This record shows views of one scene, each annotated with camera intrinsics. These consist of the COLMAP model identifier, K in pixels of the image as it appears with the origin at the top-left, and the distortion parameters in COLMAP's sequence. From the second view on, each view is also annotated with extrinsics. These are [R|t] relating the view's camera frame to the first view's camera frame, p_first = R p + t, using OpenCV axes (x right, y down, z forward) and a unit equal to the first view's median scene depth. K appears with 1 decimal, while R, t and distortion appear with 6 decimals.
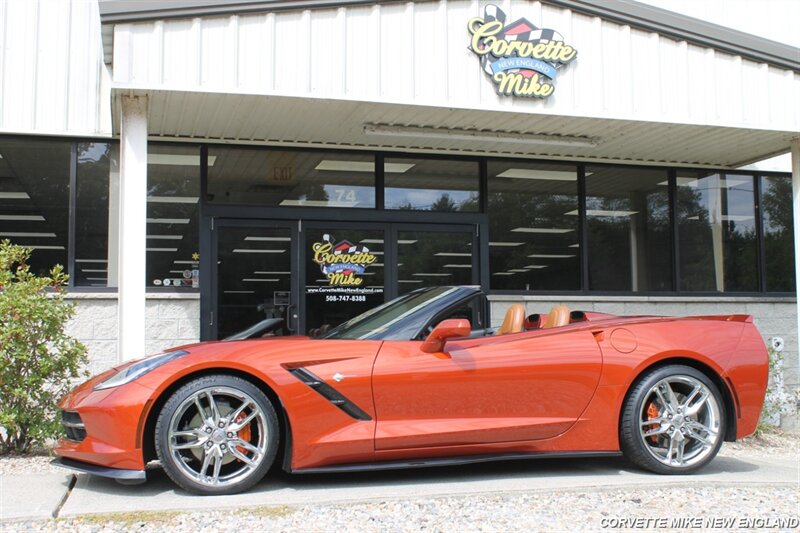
lens RADIAL K [[944.5, 0, 405.2], [0, 944.5, 269.7], [0, 0, 1]] dist [-0.065246, 0.000000]
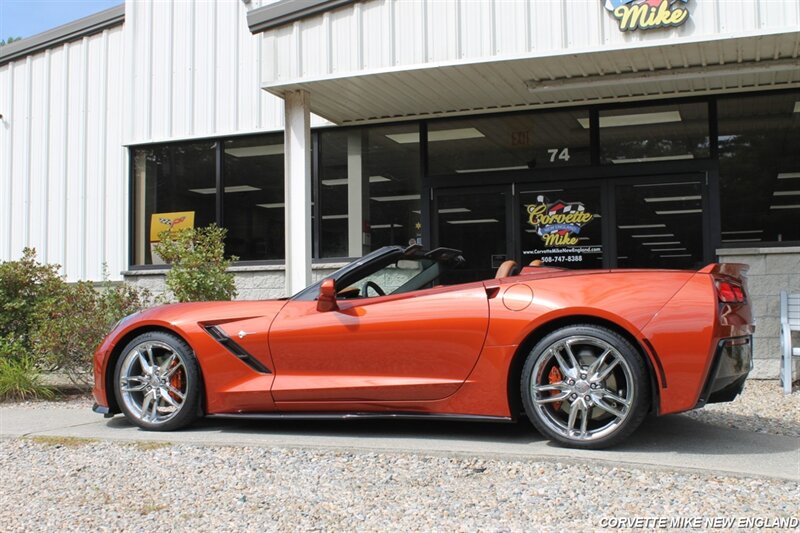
lens RADIAL K [[944.5, 0, 408.6], [0, 944.5, 269.1], [0, 0, 1]] dist [-0.065246, 0.000000]
pose [[0.813048, -0.032103, -0.581311, 0.446713], [0.052989, 0.998415, 0.018975, 0.016145], [0.579781, -0.046231, 0.813460, 0.127774]]
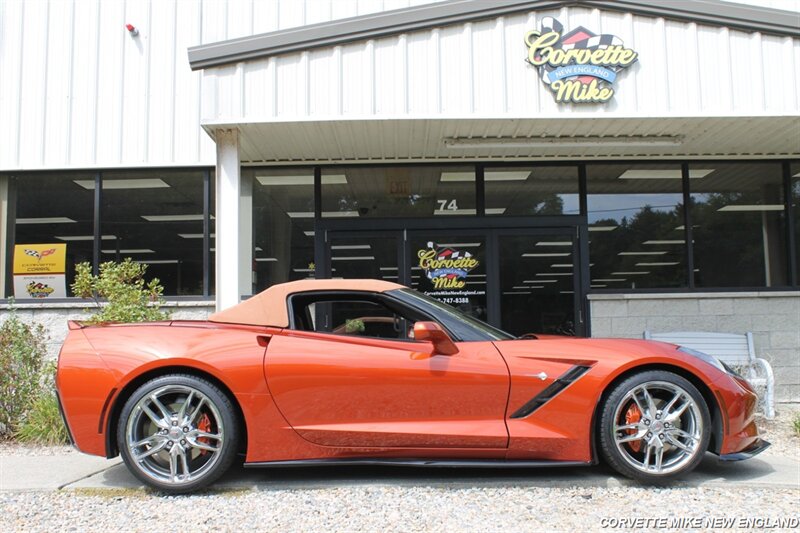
lens RADIAL K [[888.2, 0, 407.3], [0, 888.2, 269.1], [0, 0, 1]] dist [-0.075826, 0.000000]
pose [[0.961608, -0.030417, -0.272735, 0.198332], [0.029702, 0.999536, -0.006748, -0.000265], [0.272814, -0.001612, 0.962066, 0.014873]]
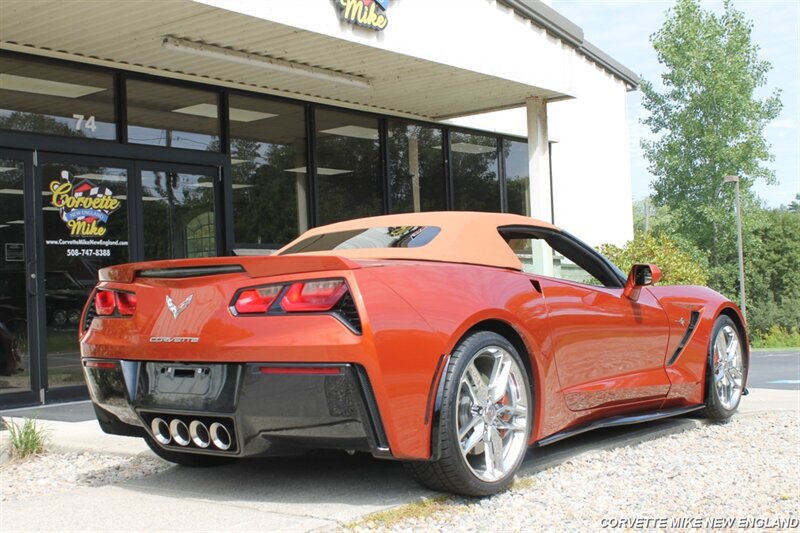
lens RADIAL K [[1077.6, 0, 391.7], [0, 1077.6, 271.5], [0, 0, 1]] dist [-0.028582, 0.000000]
pose [[0.817496, -0.010403, 0.575840, -0.442849], [-0.011619, 0.999335, 0.034548, 0.014137], [-0.575816, -0.034933, 0.816832, 0.136898]]
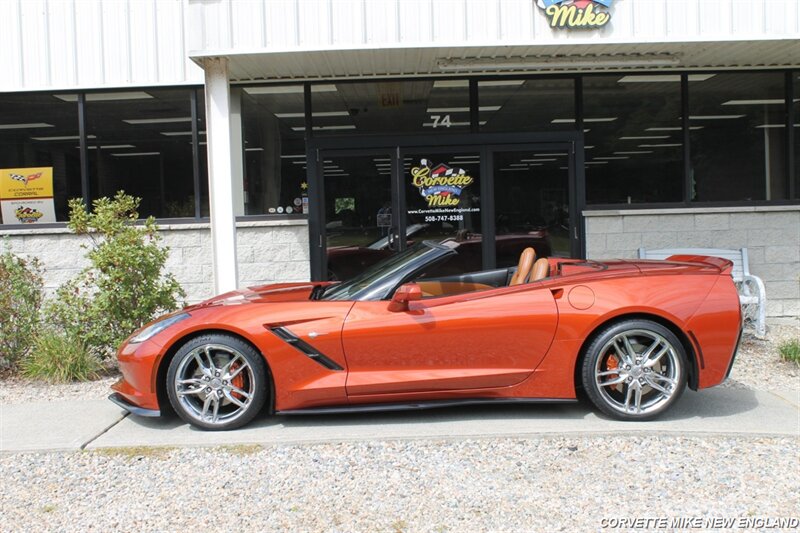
lens RADIAL K [[944.5, 0, 407.1], [0, 944.5, 266.7], [0, 0, 1]] dist [-0.065246, 0.000000]
pose [[0.963620, -0.005716, -0.267213, 0.215409], [0.044082, 0.989478, 0.137801, -0.076466], [0.263614, -0.144567, 0.953734, -0.046535]]
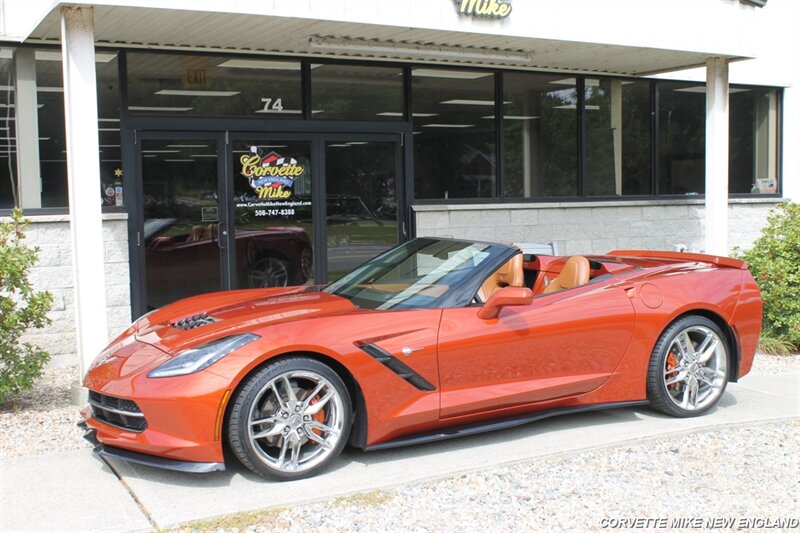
lens RADIAL K [[944.5, 0, 402.2], [0, 944.5, 266.5], [0, 0, 1]] dist [-0.065246, 0.000000]
pose [[0.975719, -0.025150, 0.217576, -0.173855], [-0.008493, 0.988293, 0.152328, -0.074688], [-0.218860, -0.150477, 0.964083, 0.038192]]
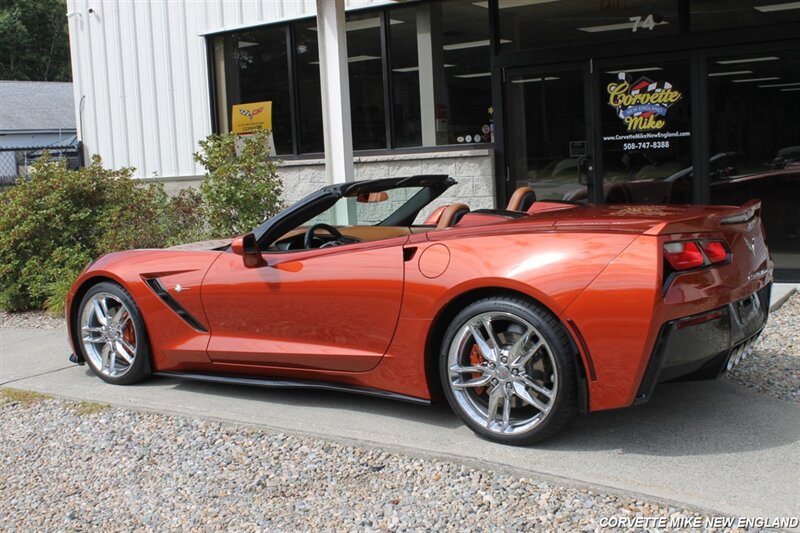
lens RADIAL K [[944.5, 0, 412.6], [0, 944.5, 263.9], [0, 0, 1]] dist [-0.065246, 0.000000]
pose [[0.659641, 0.058745, -0.749282, 0.523480], [0.104256, 0.980151, 0.168628, -0.035751], [0.744315, -0.189351, 0.640423, 0.324811]]
